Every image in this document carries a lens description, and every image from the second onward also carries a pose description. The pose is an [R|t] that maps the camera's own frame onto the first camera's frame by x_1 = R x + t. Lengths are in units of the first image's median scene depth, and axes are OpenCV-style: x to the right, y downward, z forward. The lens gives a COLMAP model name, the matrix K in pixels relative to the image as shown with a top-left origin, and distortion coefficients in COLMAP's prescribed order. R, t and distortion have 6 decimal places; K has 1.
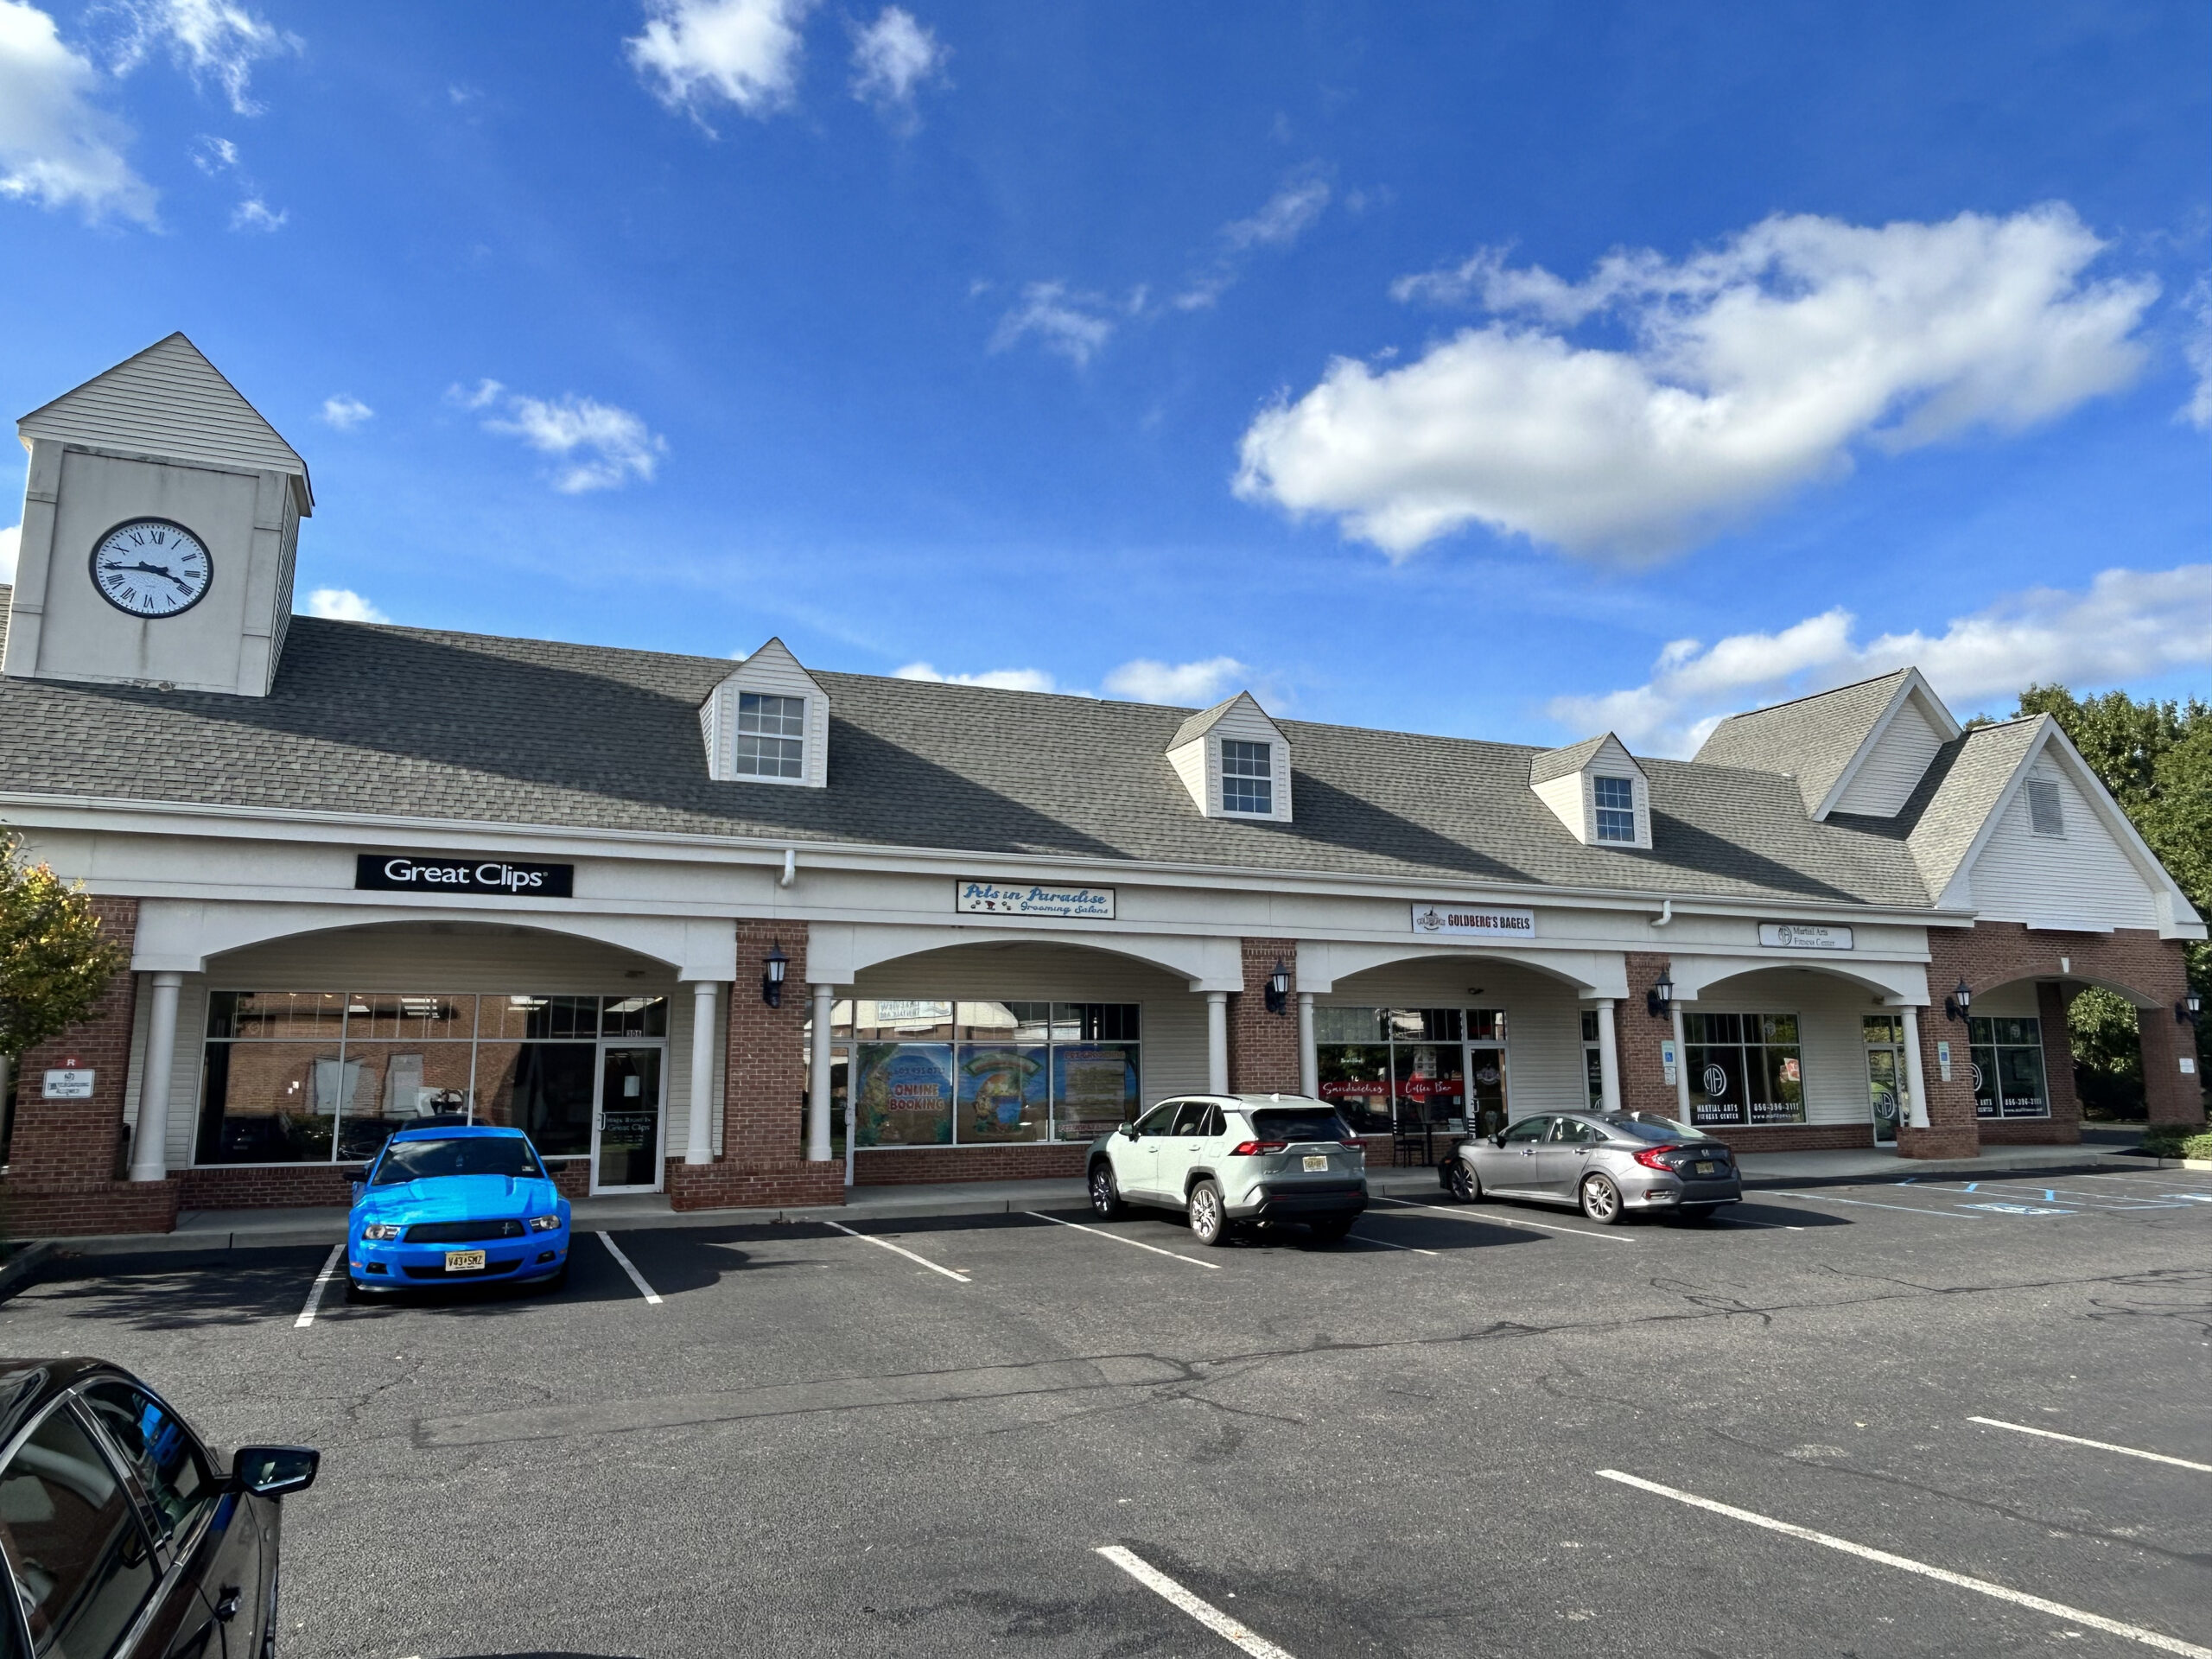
lens RADIAL K [[1512.8, 0, 1107.6], [0, 1512.8, 788.5], [0, 0, 1]] dist [0.037314, -0.038072]
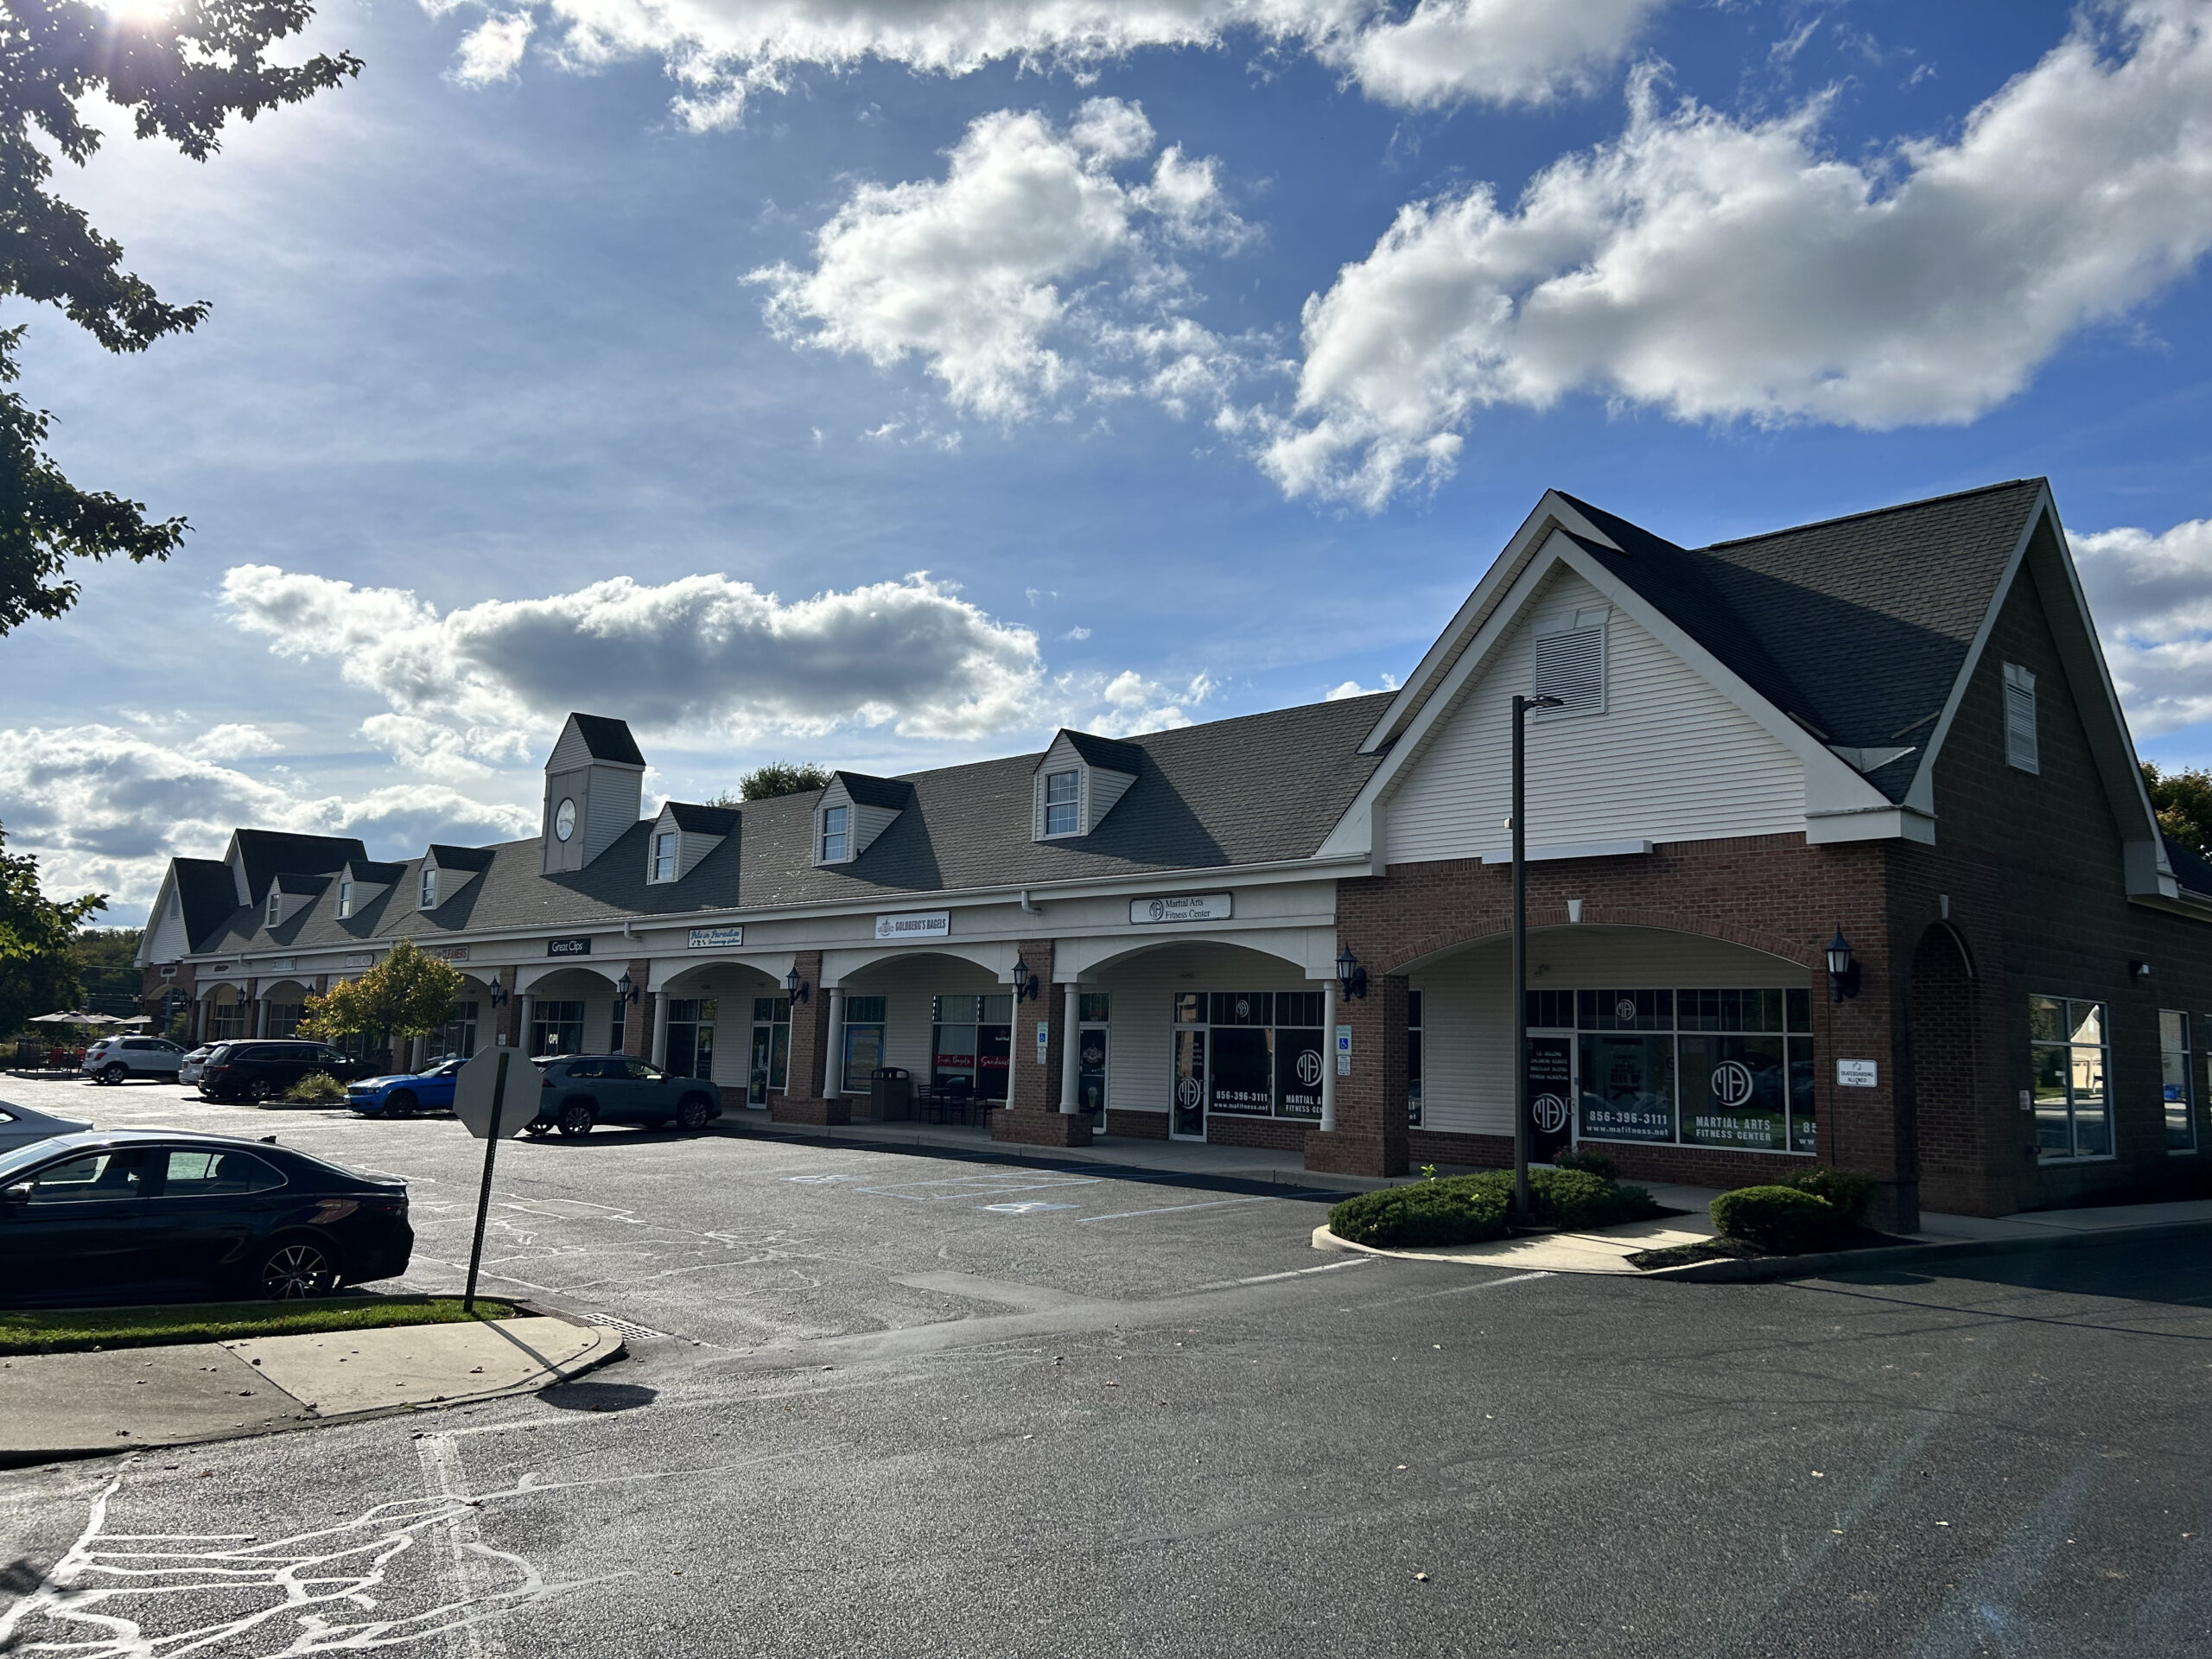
lens RADIAL K [[1631.2, 0, 1114.7], [0, 1631.2, 824.3], [0, 0, 1]] dist [0.100205, -0.153862]
pose [[0.306497, -0.114565, -0.944952, 1.262260], [0.147291, 0.986482, -0.071826, 0.102098], [0.940407, -0.117168, 0.319229, 0.599616]]
